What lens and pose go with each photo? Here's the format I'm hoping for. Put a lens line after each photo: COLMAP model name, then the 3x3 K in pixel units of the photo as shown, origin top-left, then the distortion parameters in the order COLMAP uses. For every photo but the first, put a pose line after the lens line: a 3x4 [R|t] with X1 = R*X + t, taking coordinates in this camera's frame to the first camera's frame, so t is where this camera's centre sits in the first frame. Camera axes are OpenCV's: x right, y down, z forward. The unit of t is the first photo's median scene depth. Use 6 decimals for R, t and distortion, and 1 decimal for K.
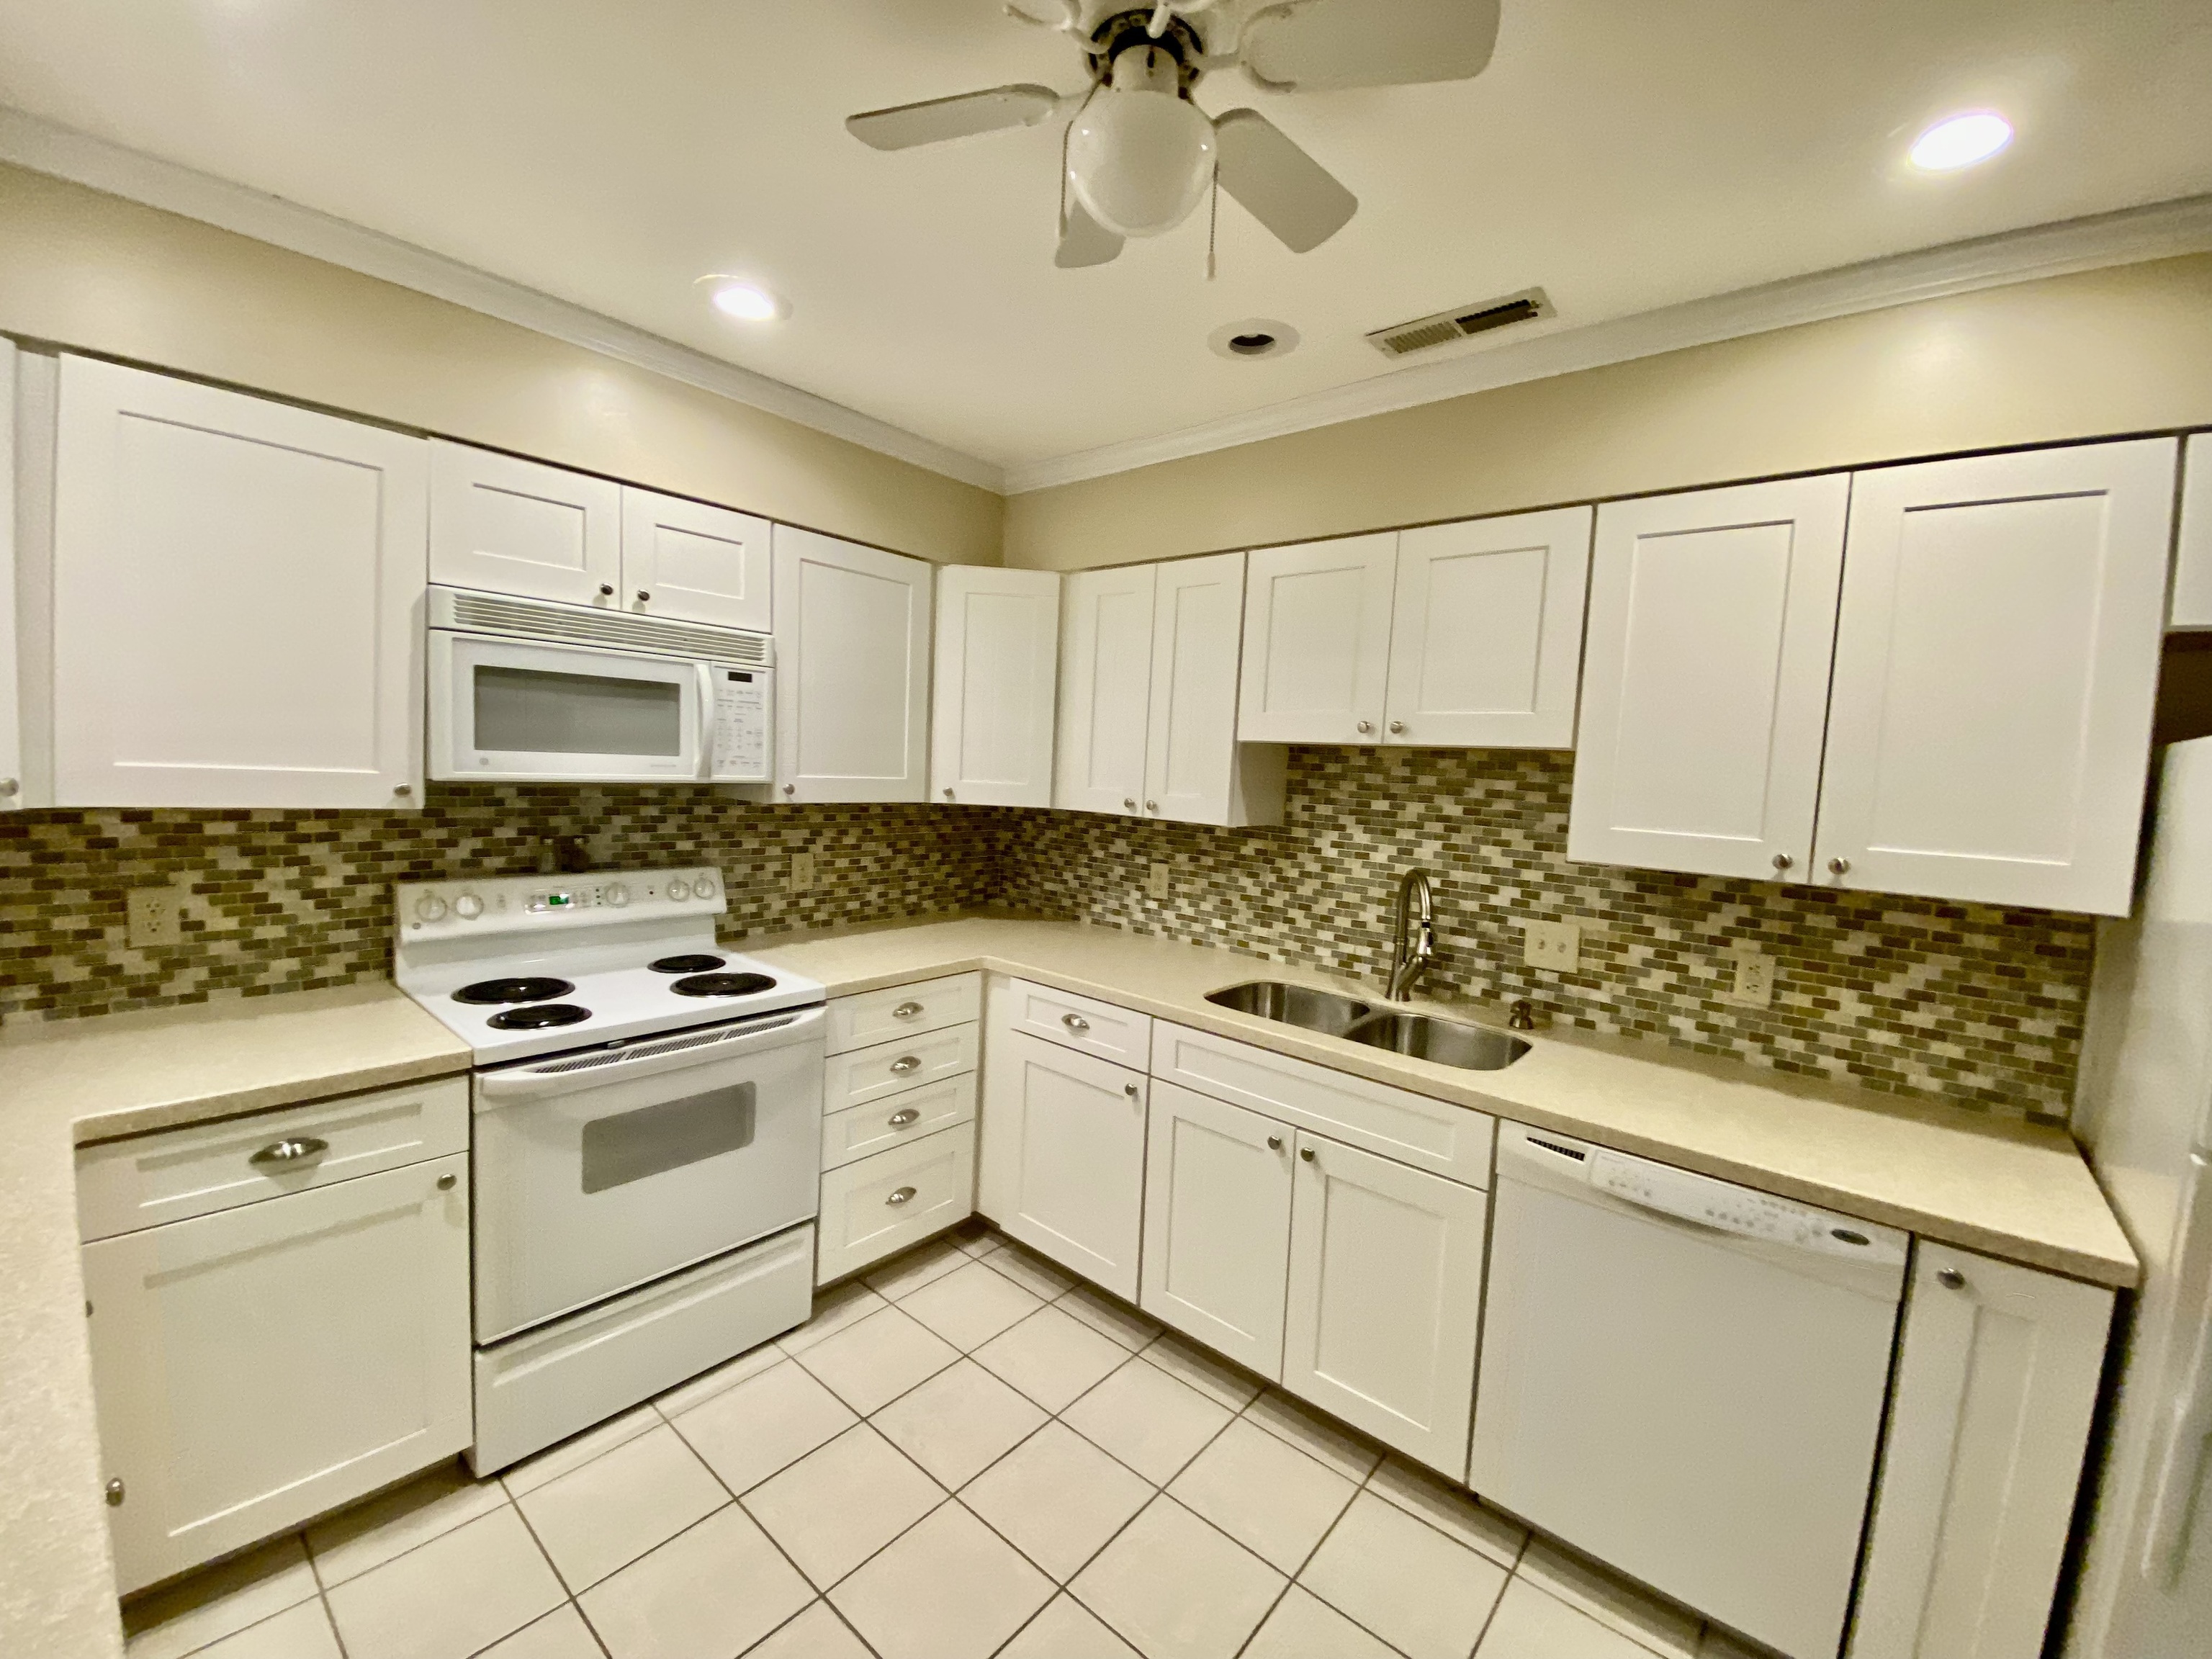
lens RADIAL K [[893.0, 0, 1096.0], [0, 893.0, 829.7], [0, 0, 1]] dist [0.032154, -0.027213]
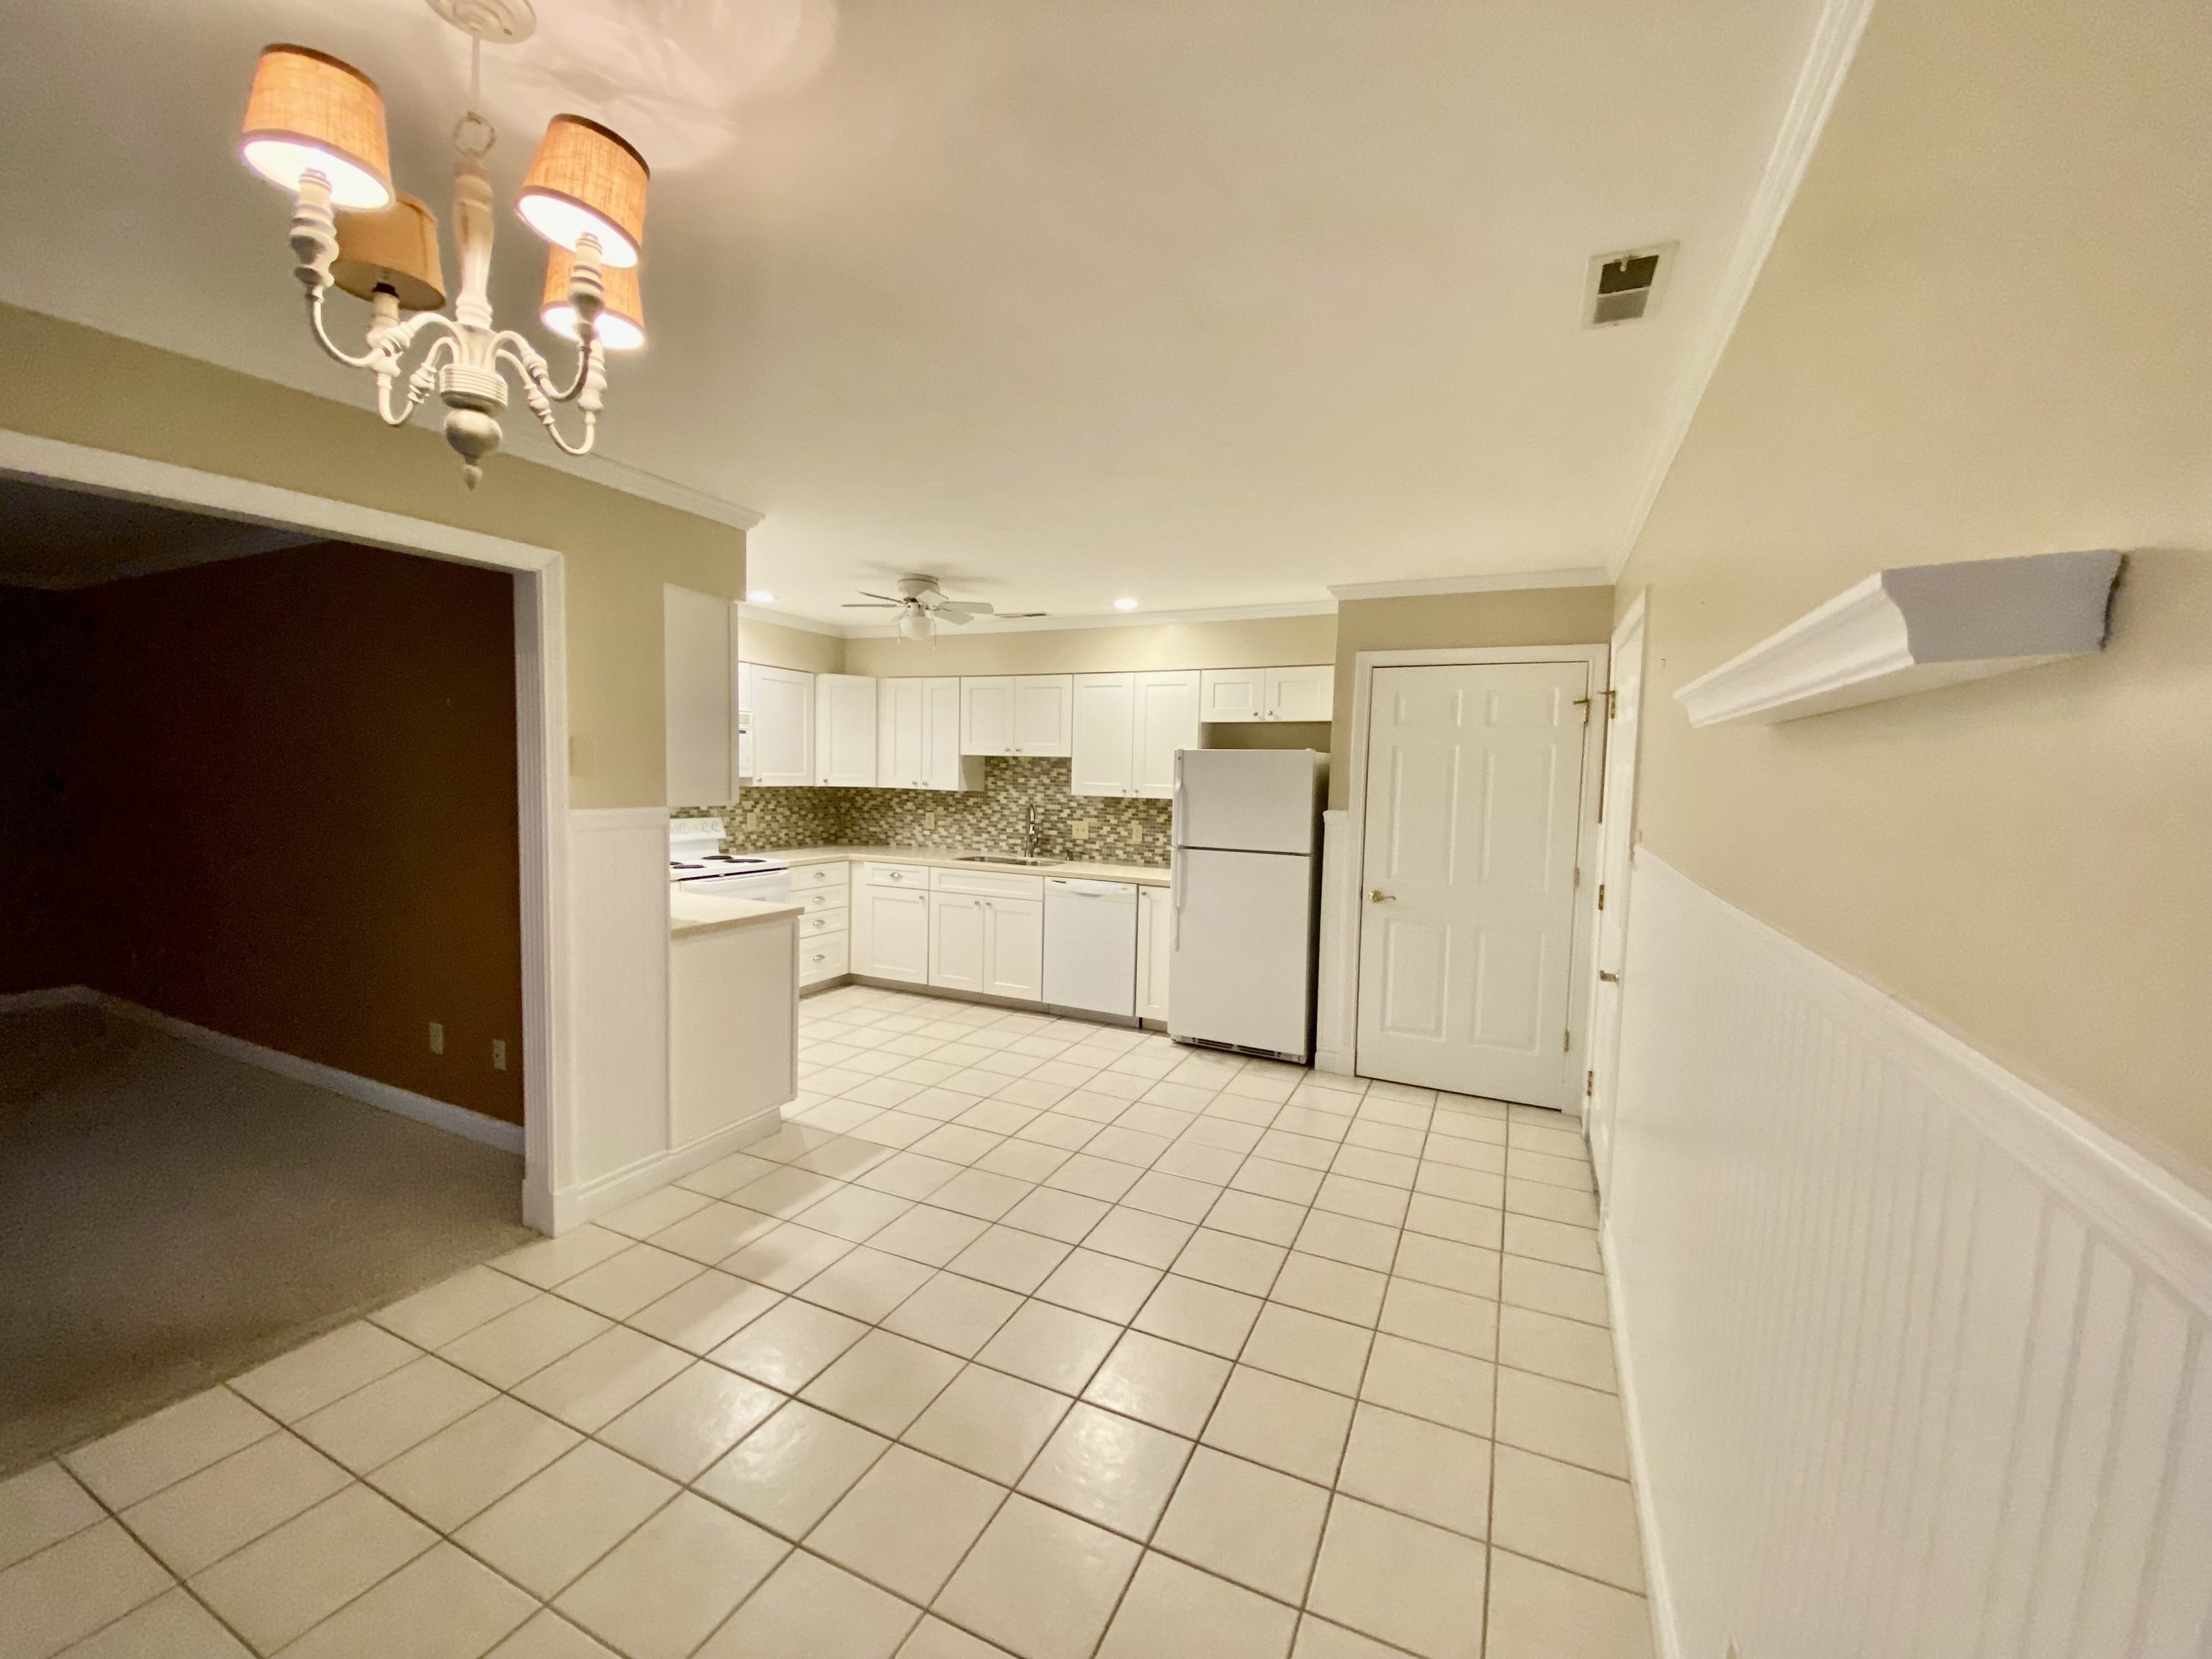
lens RADIAL K [[881.4, 0, 1113.1], [0, 881.4, 825.9], [0, 0, 1]] dist [0.058432, -0.000009]
pose [[0.960757, -0.042330, 0.274144, -0.107926], [0.043754, 0.999042, 0.000923, 0.108943], [-0.273920, 0.011108, 0.961688, -1.416759]]
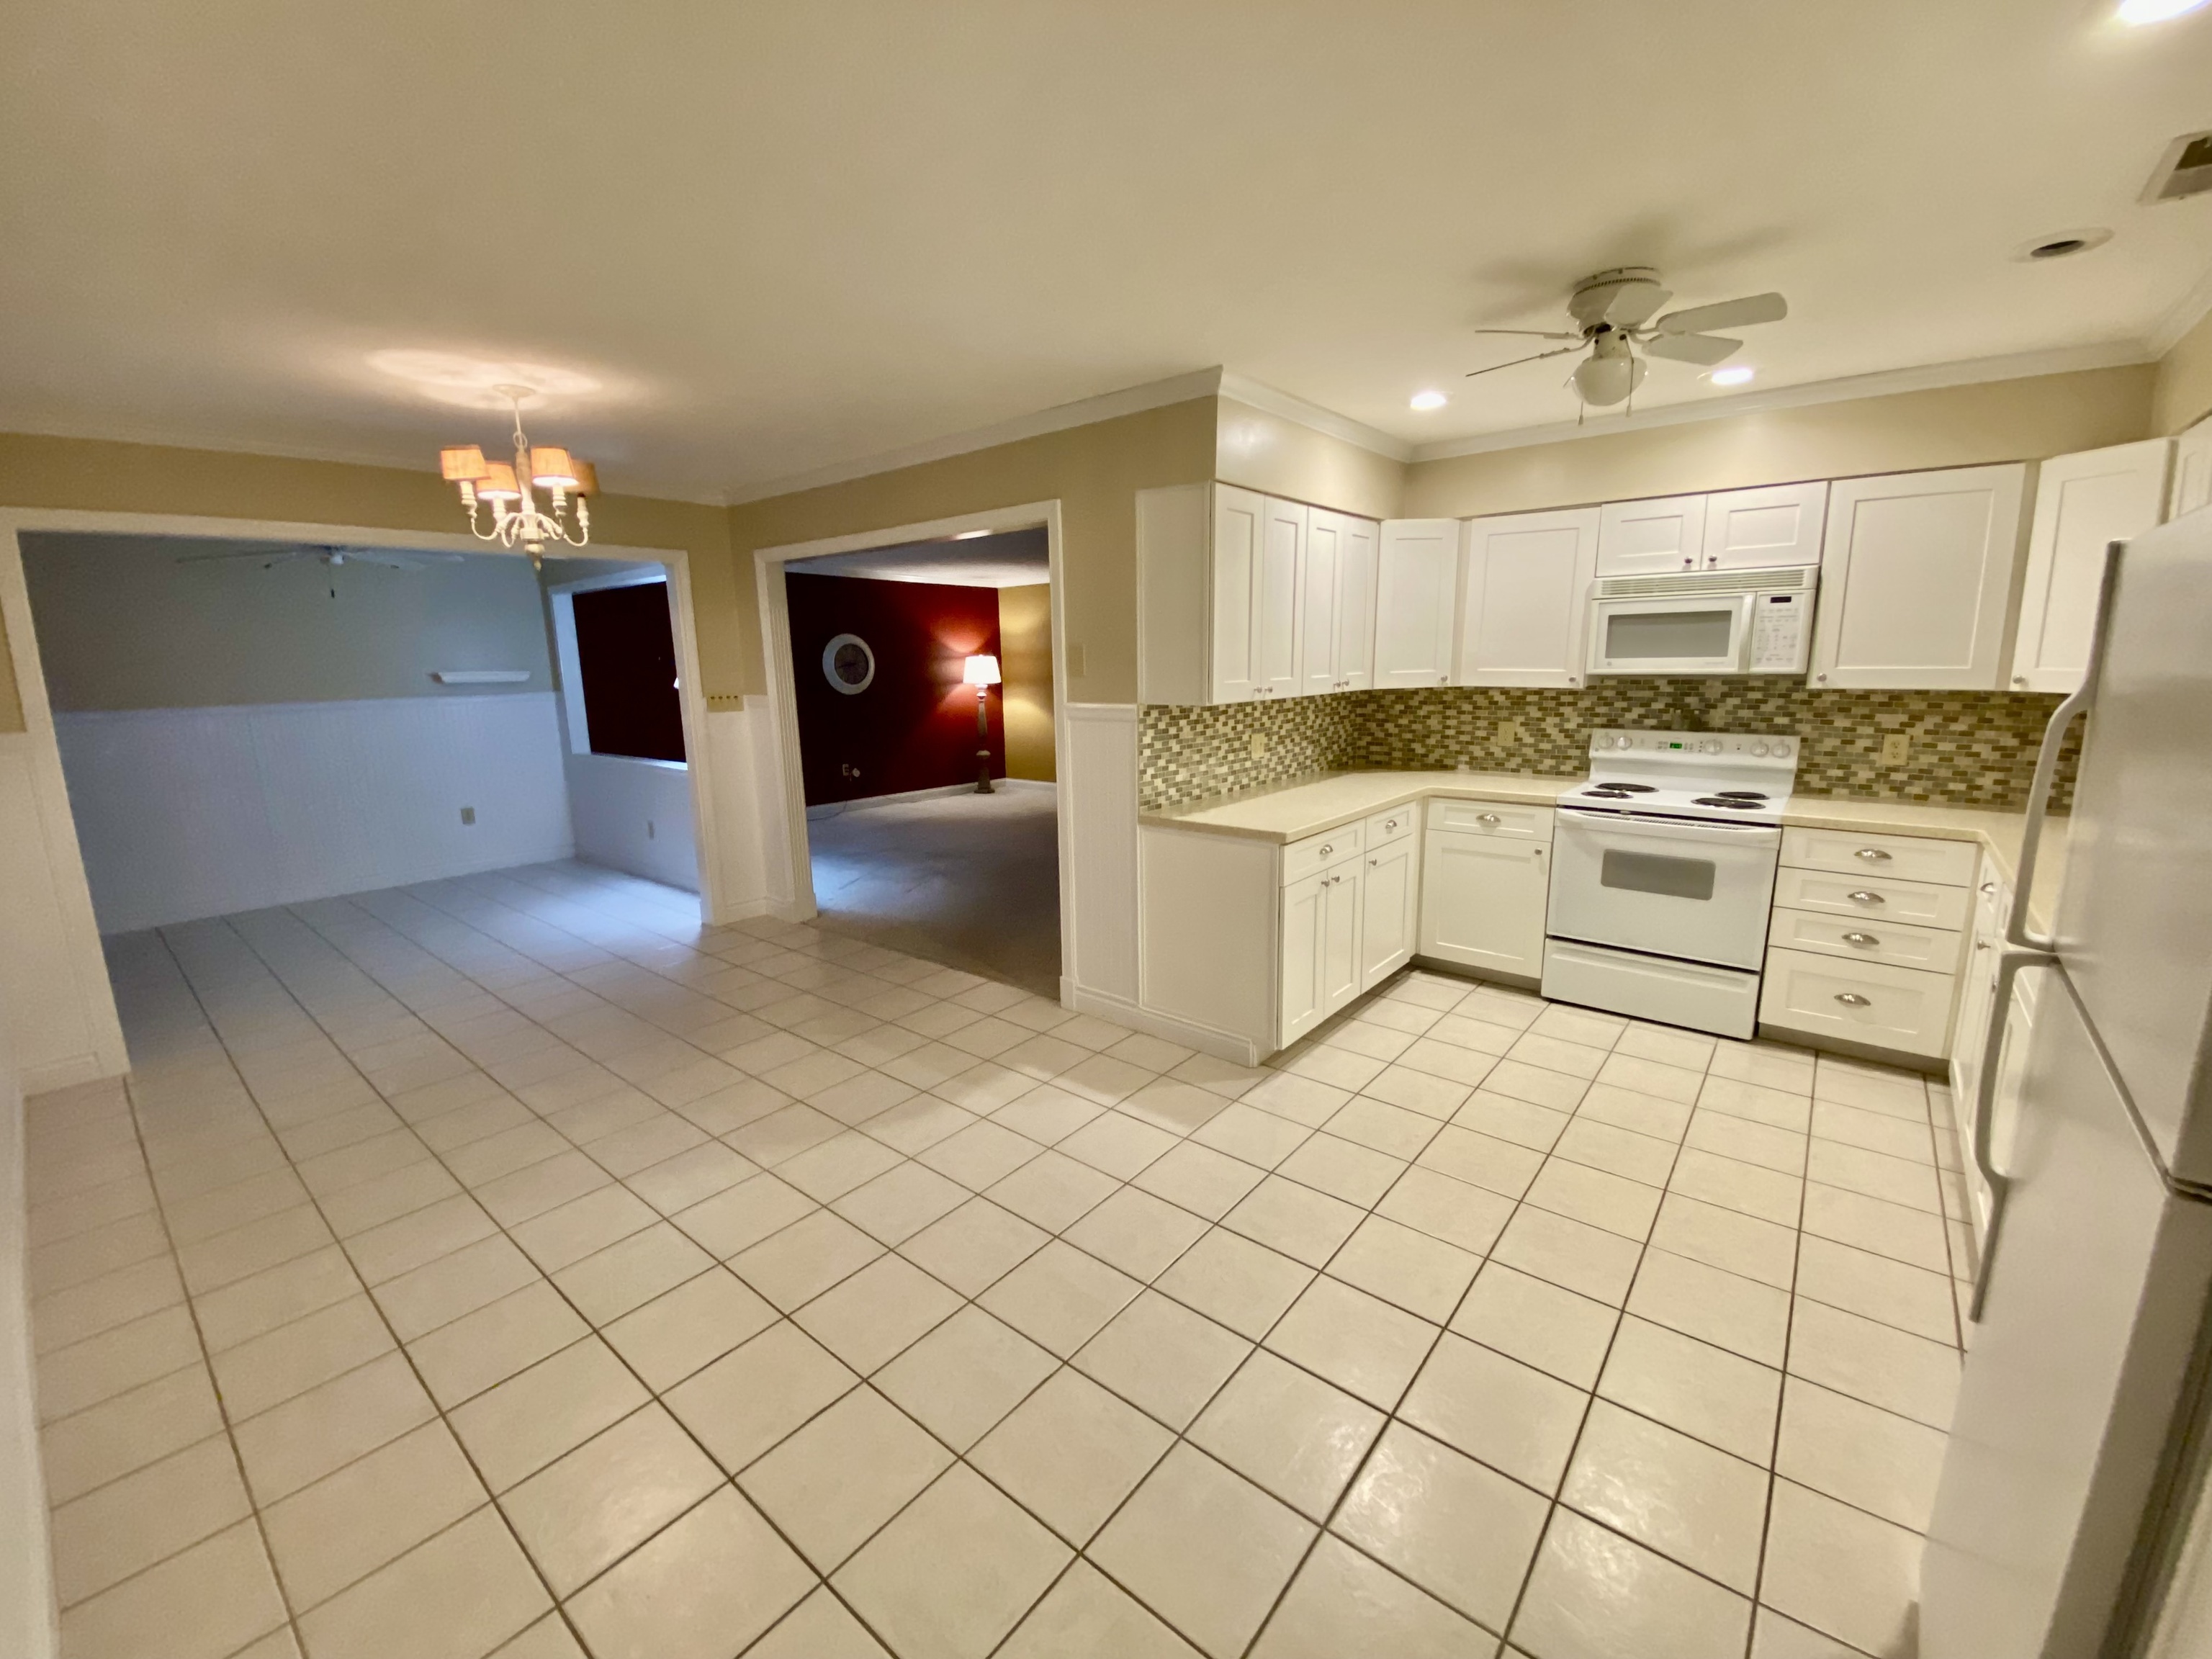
lens RADIAL K [[881.0, 0, 1056.8], [0, 881.0, 833.3], [0, 0, 1]] dist [-0.040982, -0.000186]
pose [[-0.029434, 0.142972, -0.989289, 1.010577], [-0.052998, 0.988102, 0.144377, 0.064102], [0.998161, 0.056680, -0.021506, -0.114874]]
